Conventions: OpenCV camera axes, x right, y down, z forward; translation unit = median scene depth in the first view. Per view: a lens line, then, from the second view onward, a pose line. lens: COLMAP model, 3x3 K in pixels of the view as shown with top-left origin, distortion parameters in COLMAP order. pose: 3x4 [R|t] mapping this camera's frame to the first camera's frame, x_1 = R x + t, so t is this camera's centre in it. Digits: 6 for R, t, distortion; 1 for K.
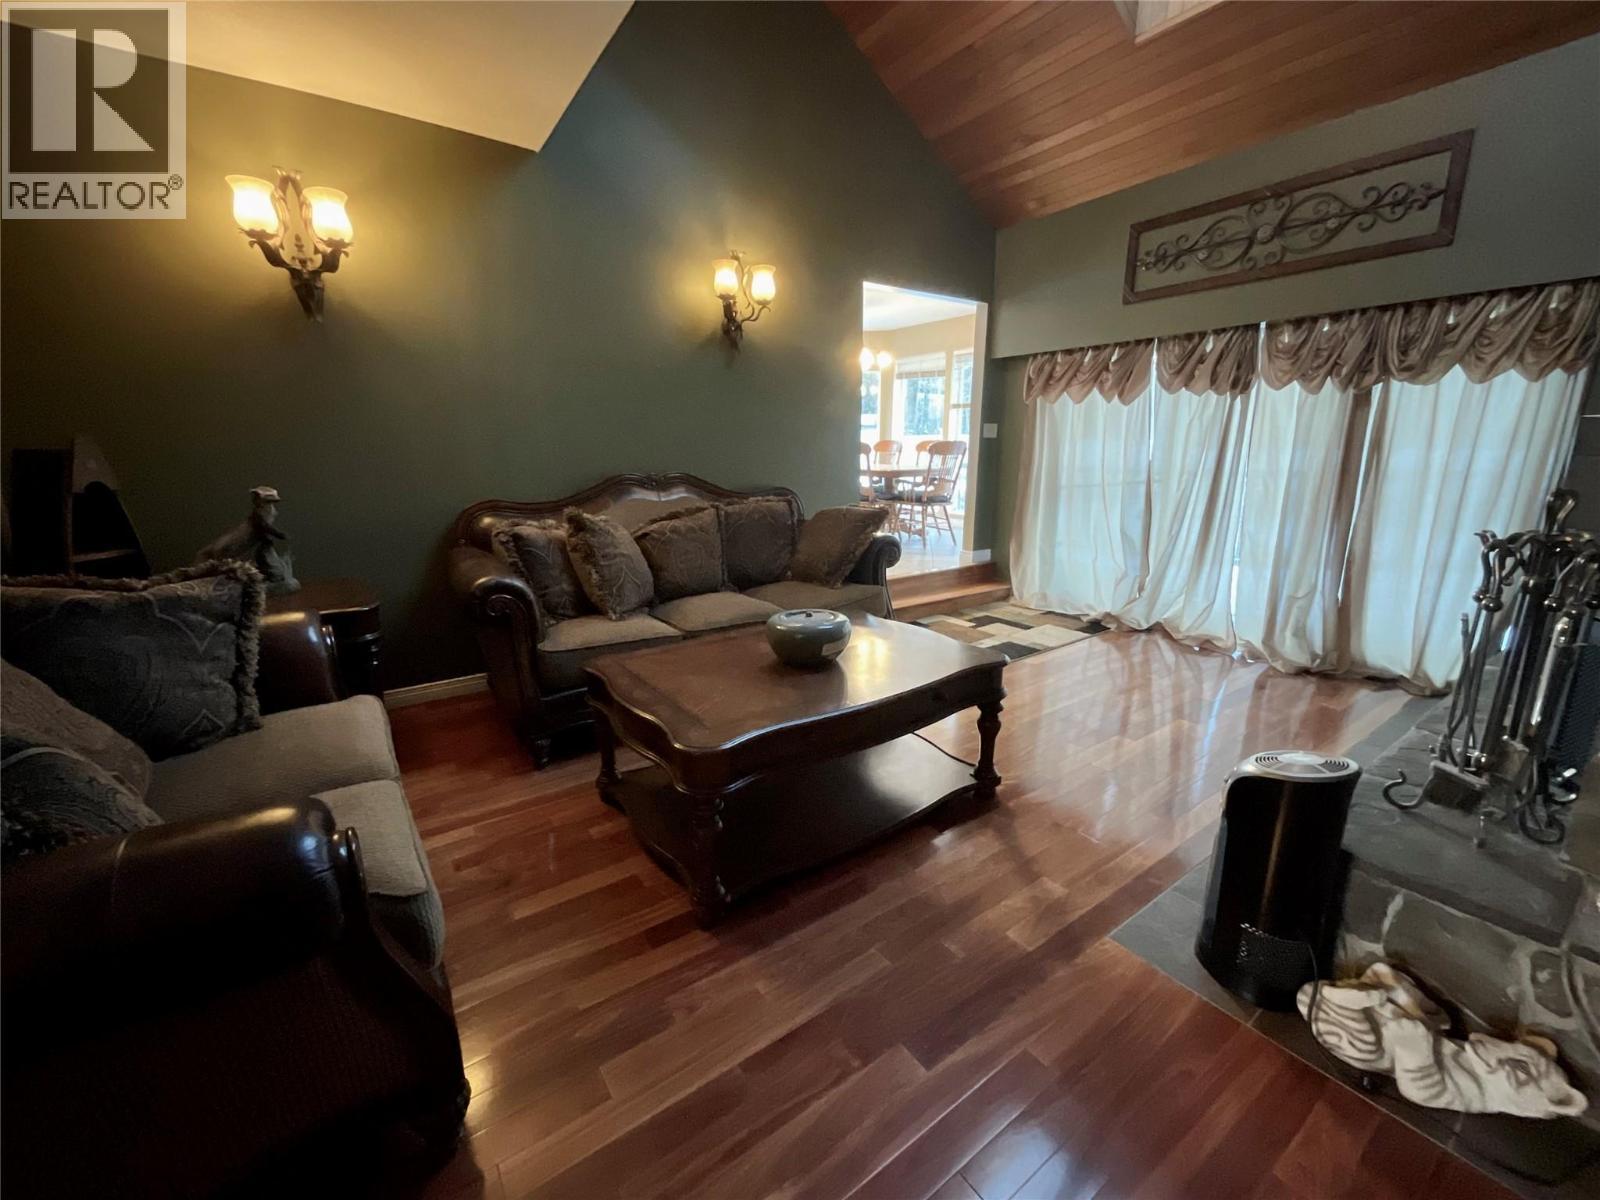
lens RADIAL K [[645.8, 0, 799.5], [0, 645.8, 595.1], [0, 0, 1]] dist [-0.001869, 0.000659]
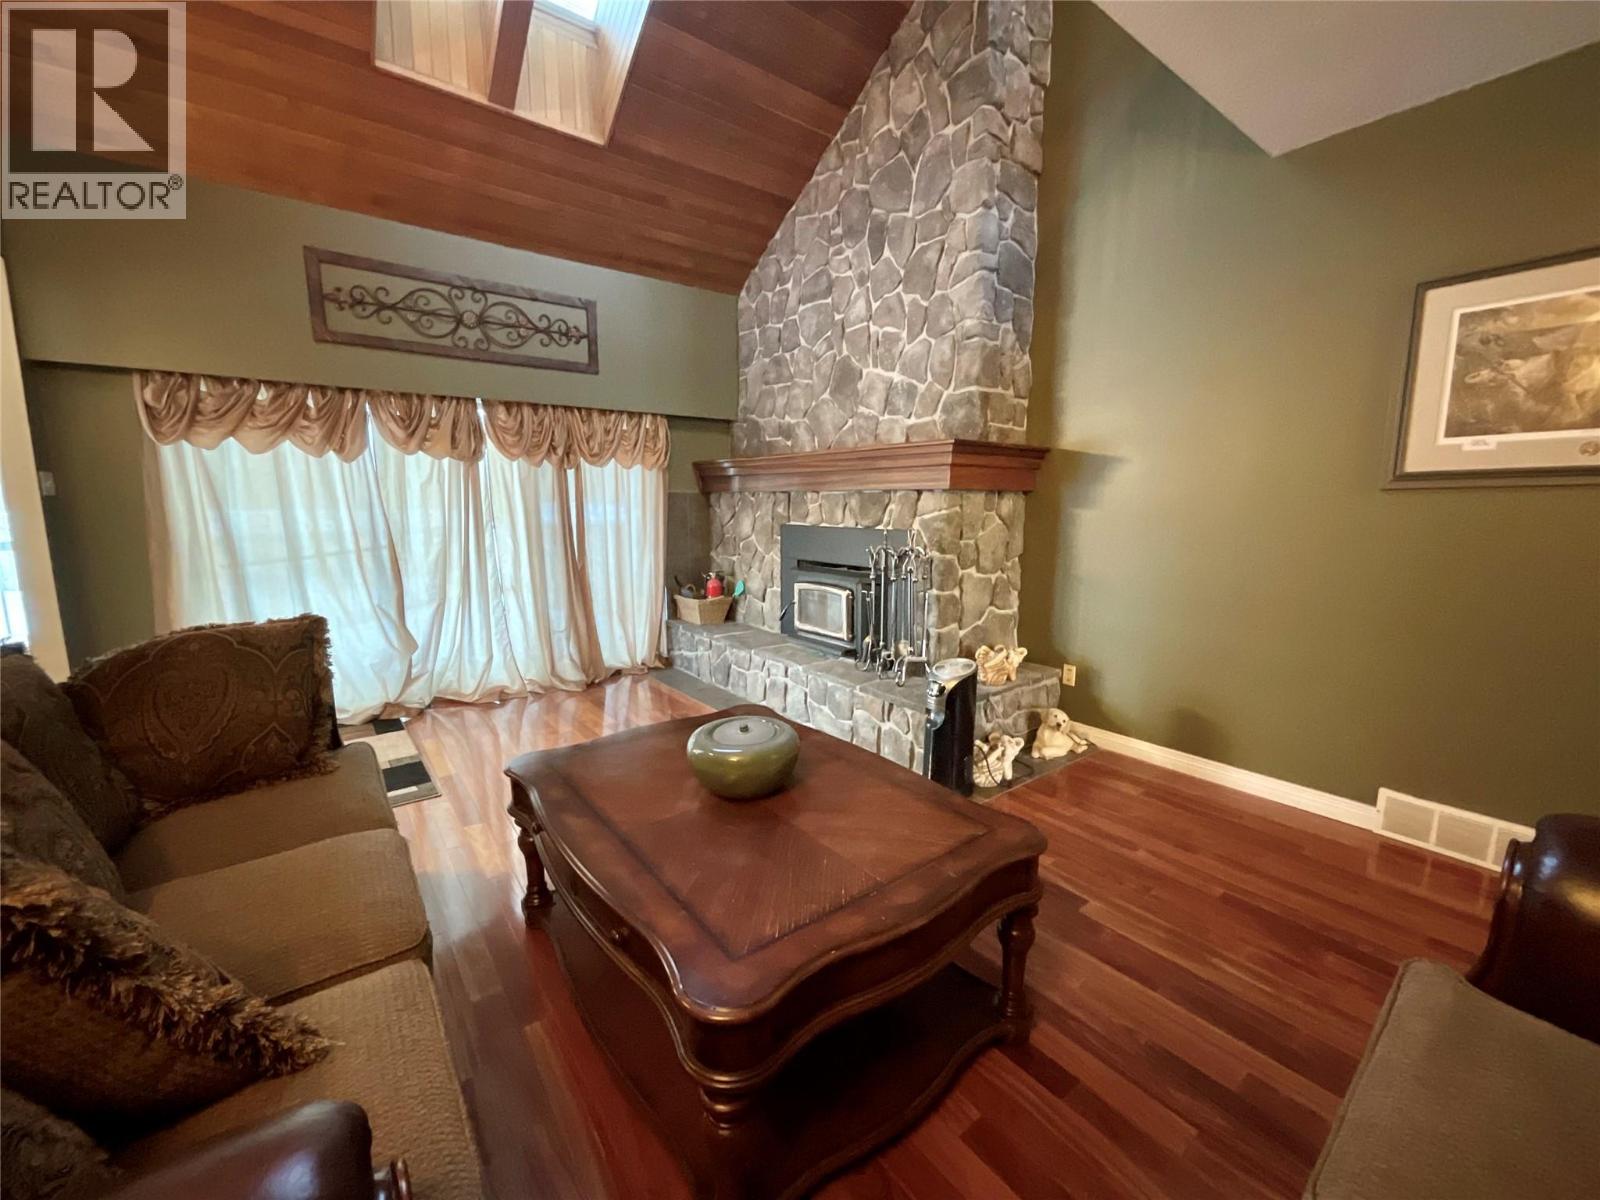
lens RADIAL K [[645.8, 0, 797.1], [0, 645.8, 600.1], [0, 0, 1]] dist [-0.001869, 0.000659]
pose [[-0.030822, -0.142438, 0.989324, -0.437893], [0.227937, 0.962712, 0.145708, -0.127711], [-0.973188, 0.229995, 0.002794, 0.545043]]
